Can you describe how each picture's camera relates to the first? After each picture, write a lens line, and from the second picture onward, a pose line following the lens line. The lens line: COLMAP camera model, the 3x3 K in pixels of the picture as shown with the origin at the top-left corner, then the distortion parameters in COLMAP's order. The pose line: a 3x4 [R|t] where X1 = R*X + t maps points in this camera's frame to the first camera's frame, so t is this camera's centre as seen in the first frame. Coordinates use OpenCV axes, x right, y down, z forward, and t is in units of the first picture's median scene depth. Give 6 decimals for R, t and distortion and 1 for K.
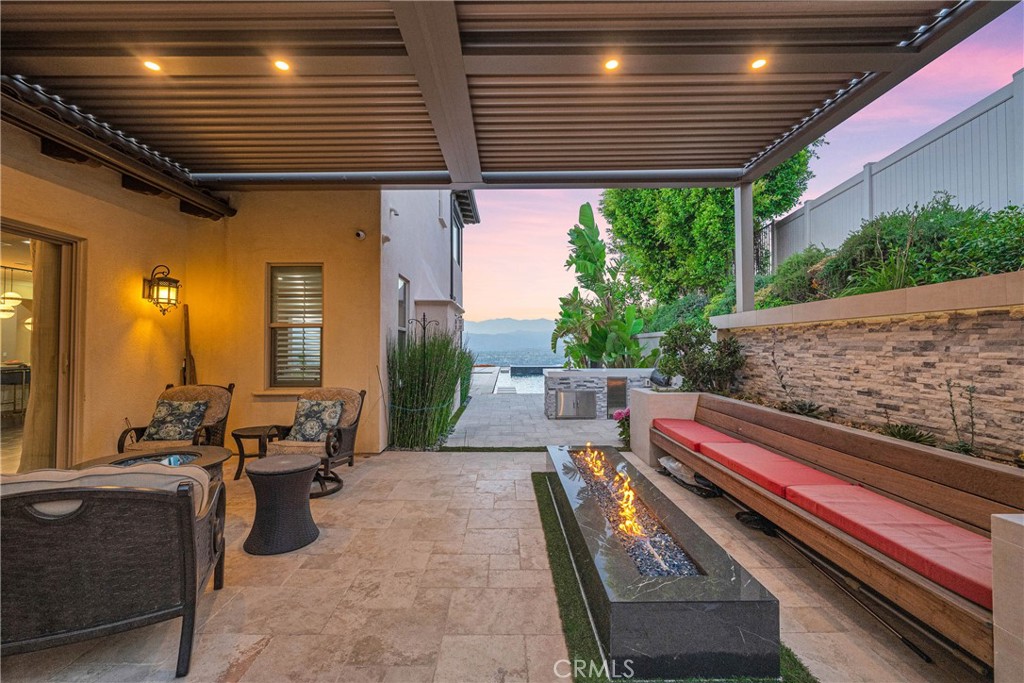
lens RADIAL K [[428.0, 0, 512.0], [0, 428.0, 341.5], [0, 0, 1]] dist [-0.000998, -0.000117]
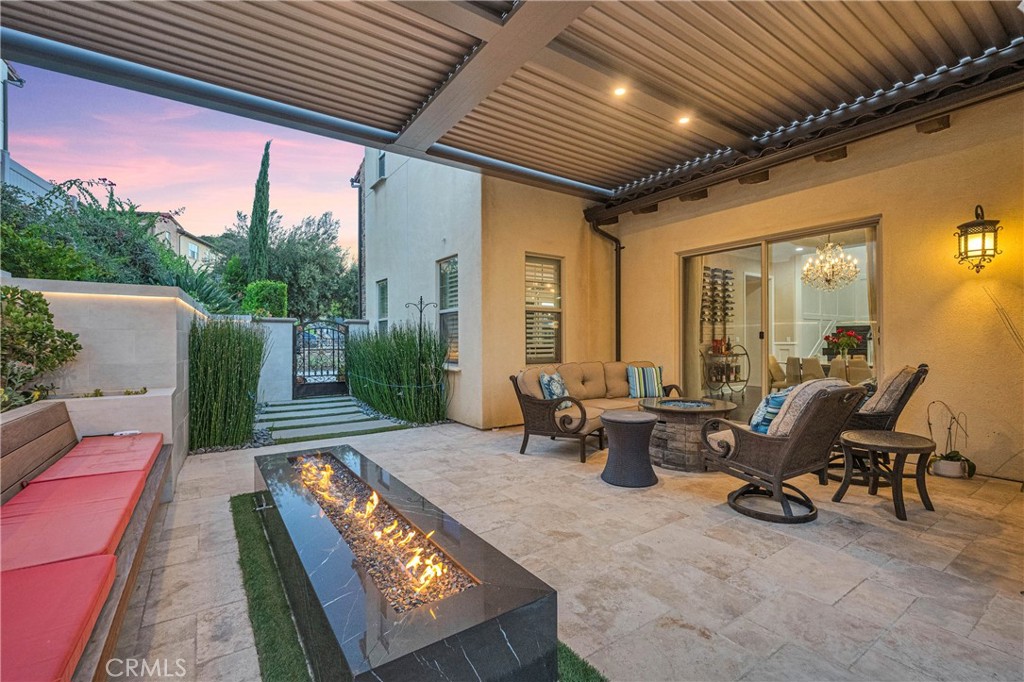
lens RADIAL K [[428.0, 0, 512.0], [0, 428.0, 341.0], [0, 0, 1]] dist [-0.000998, -0.000117]
pose [[-0.822137, 0.016173, -0.569060, 0.443610], [0.022514, 0.999738, -0.004114, 0.066310], [0.568845, -0.016195, -0.822285, 1.867435]]
